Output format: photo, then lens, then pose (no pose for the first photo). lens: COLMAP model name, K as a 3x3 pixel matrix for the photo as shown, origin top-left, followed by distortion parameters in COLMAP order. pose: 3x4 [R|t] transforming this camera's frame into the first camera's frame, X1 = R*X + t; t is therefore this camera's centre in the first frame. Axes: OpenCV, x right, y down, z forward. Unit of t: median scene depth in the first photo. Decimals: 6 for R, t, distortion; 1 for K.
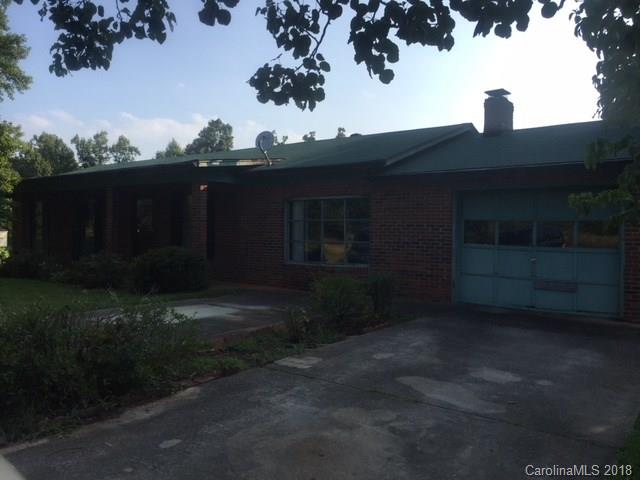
lens RADIAL K [[546.7, 0, 316.2], [0, 546.7, 240.0], [0, 0, 1]] dist [0.057885, -0.087993]
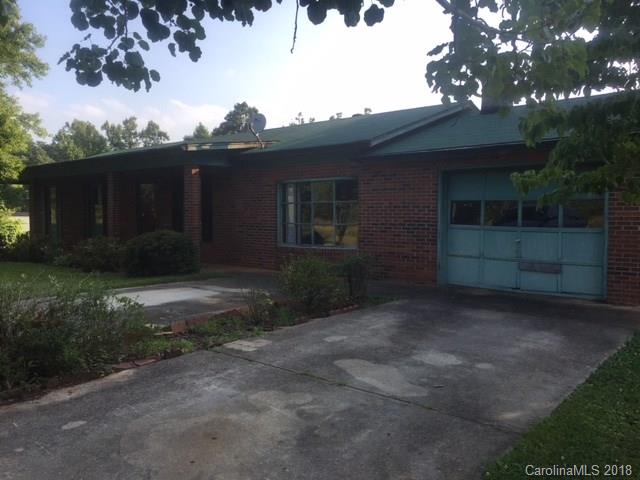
lens RADIAL K [[546.7, 0, 322.0], [0, 546.7, 239.2], [0, 0, 1]] dist [0.057885, -0.087993]
pose [[0.998375, -0.009029, -0.056261, 0.117808], [0.010775, 0.999467, 0.030805, 0.000161], [0.055953, -0.031361, 0.997941, 0.009873]]
